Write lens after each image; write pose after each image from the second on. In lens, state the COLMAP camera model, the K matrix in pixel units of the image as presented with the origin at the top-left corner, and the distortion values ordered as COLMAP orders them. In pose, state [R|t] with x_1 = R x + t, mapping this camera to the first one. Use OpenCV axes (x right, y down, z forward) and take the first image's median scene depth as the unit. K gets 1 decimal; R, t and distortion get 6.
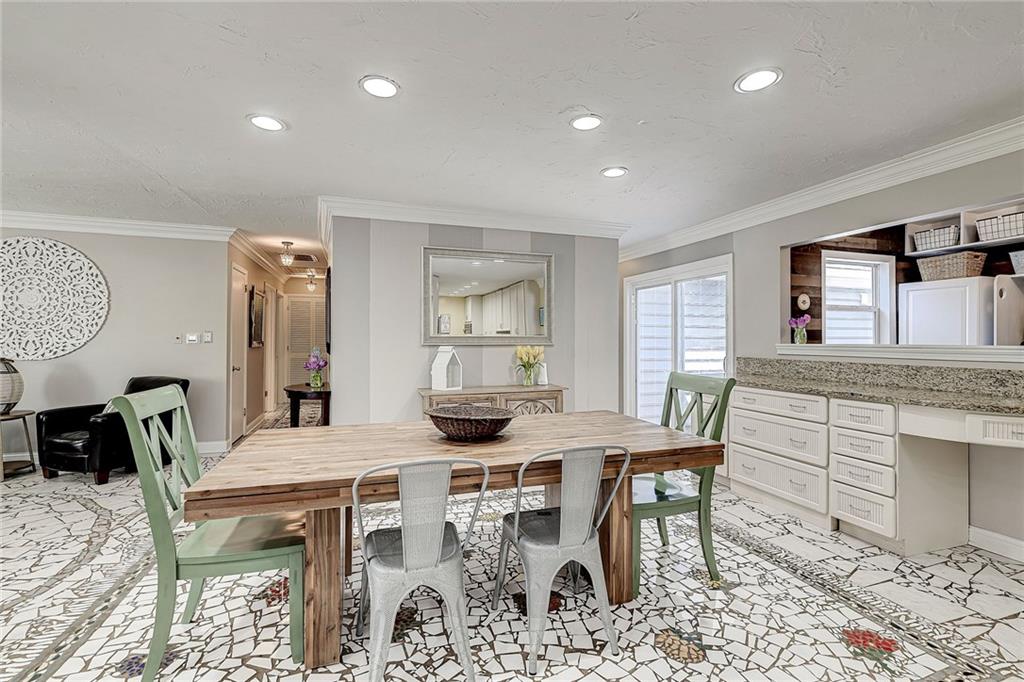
lens RADIAL K [[445.1, 0, 511.1], [0, 445.1, 337.5], [0, 0, 1]] dist [0.002271, 0.000110]
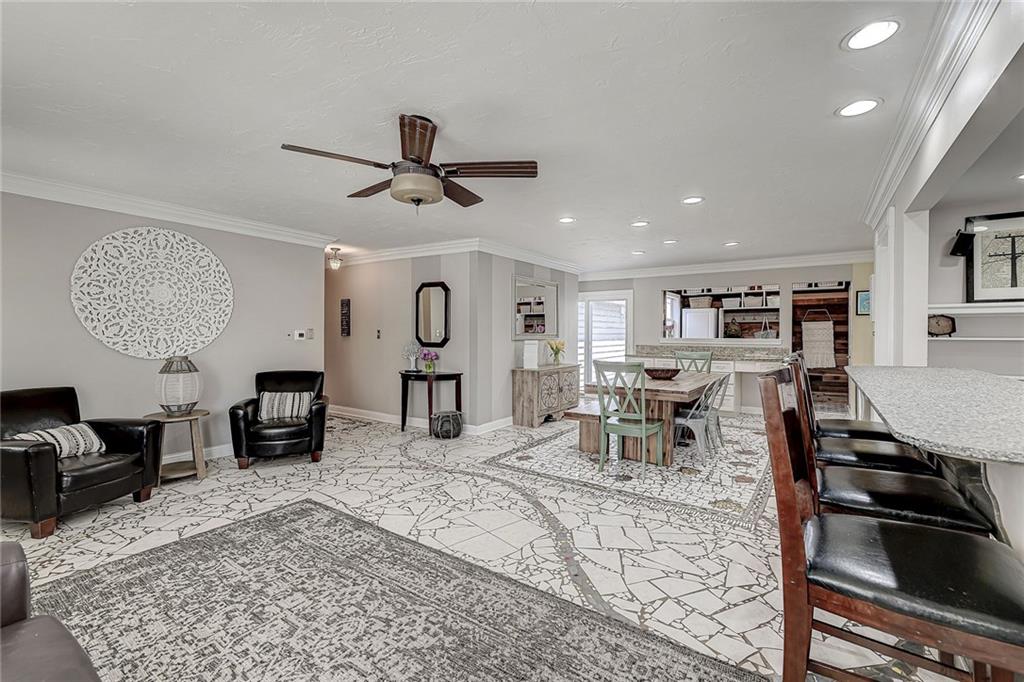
lens RADIAL K [[438.9, 0, 518.0], [0, 438.9, 329.0], [0, 0, 1]] dist [0.000118, -0.000335]
pose [[0.799611, 0.007510, 0.600471, -1.032771], [-0.006533, 0.999971, -0.003807, -0.014013], [-0.600483, -0.000879, 0.799637, -0.195146]]
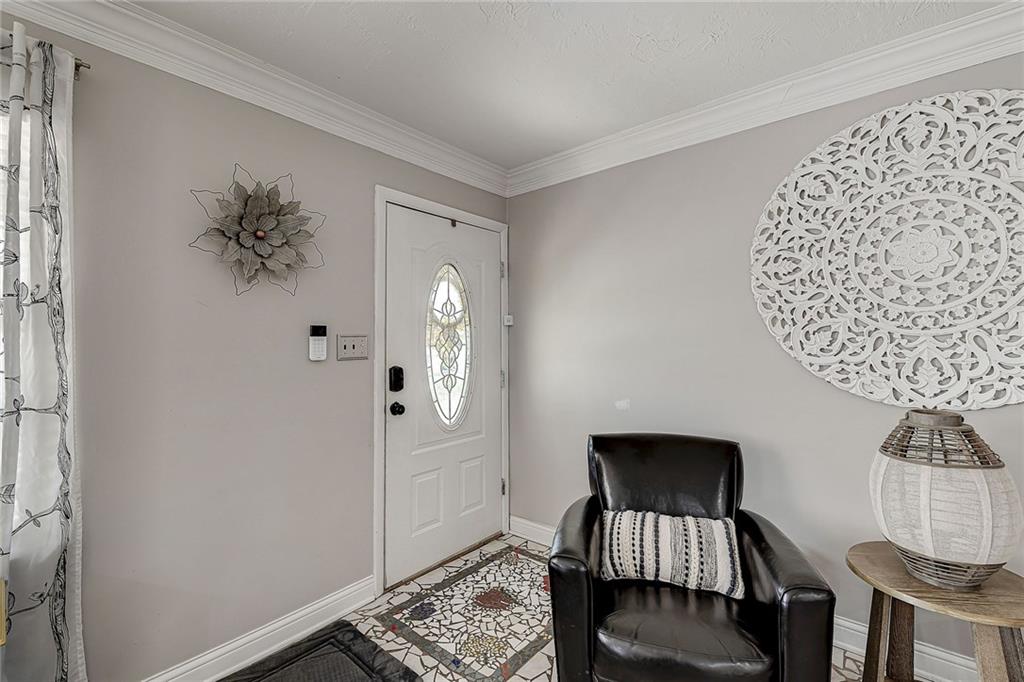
lens RADIAL K [[438.9, 0, 518.0], [0, 438.9, 329.0], [0, 0, 1]] dist [0.000118, -0.000335]
pose [[0.518438, -0.030740, -0.854562, -0.933000], [0.013294, 0.999523, -0.027889, -0.013294], [0.855012, 0.003099, 0.518599, 0.491902]]
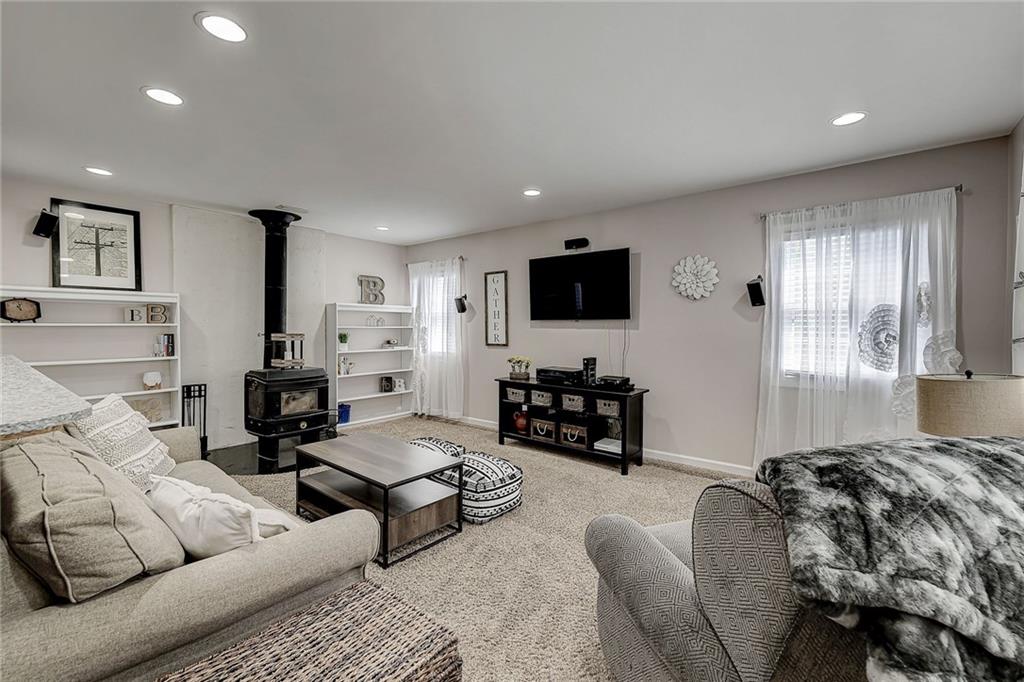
lens RADIAL K [[439.5, 0, 513.9], [0, 439.5, 311.1], [0, 0, 1]] dist [0.000589, 0.000079]
pose [[-0.534485, 0.027592, 0.844727, -0.975201], [-0.007114, 0.999285, -0.037142, -0.004009], [-0.845148, -0.025861, -0.533907, -0.336533]]
